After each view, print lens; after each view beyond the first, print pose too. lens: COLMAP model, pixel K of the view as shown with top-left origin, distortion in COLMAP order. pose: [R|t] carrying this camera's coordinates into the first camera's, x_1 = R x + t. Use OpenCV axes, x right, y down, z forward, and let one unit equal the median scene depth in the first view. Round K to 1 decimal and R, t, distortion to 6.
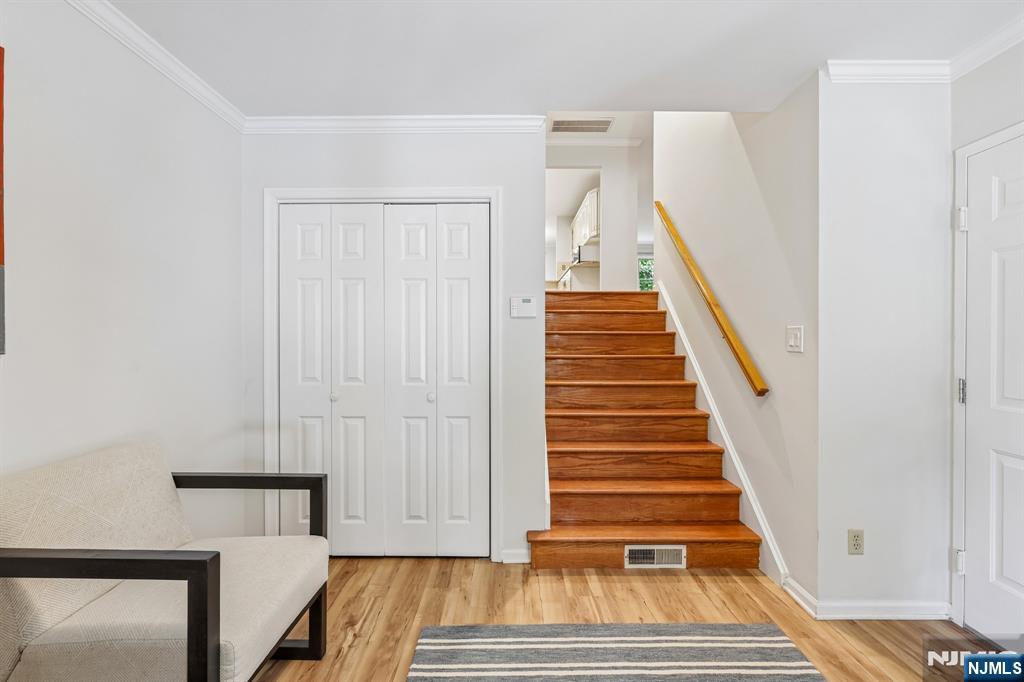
lens RADIAL K [[469.6, 0, 513.1], [0, 469.6, 340.9], [0, 0, 1]] dist [-0.003921, 0.001242]
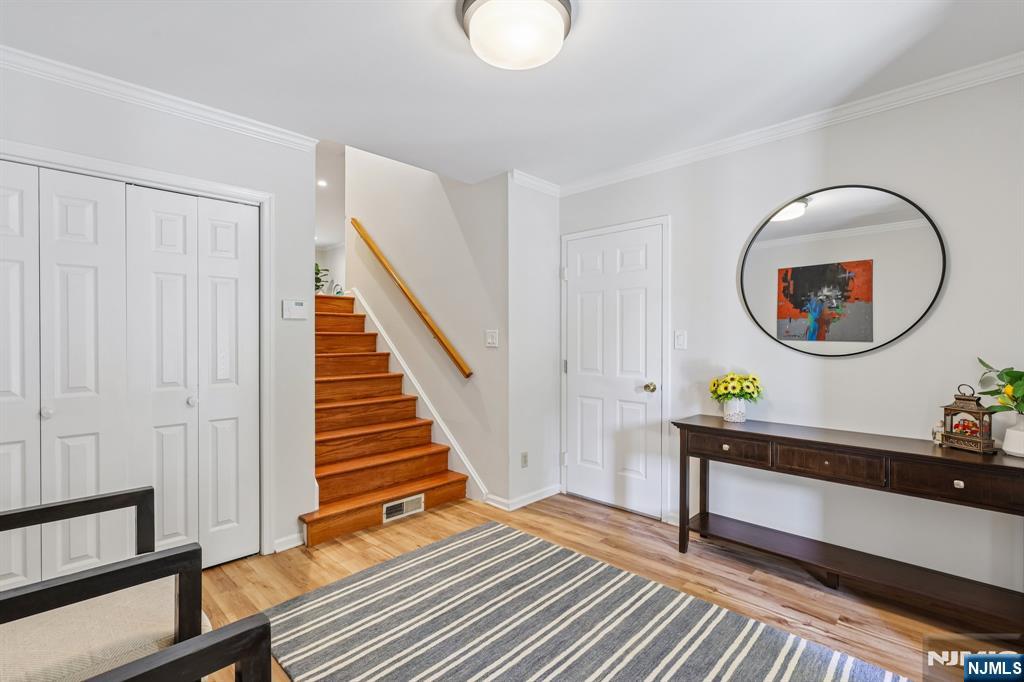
lens RADIAL K [[469.6, 0, 509.6], [0, 469.6, 341.0], [0, 0, 1]] dist [-0.003921, 0.001242]
pose [[0.697823, -0.006140, 0.716244, -0.416607], [0.005940, 0.999978, 0.002785, 0.000113], [-0.716245, 0.002311, 0.697845, -0.109996]]
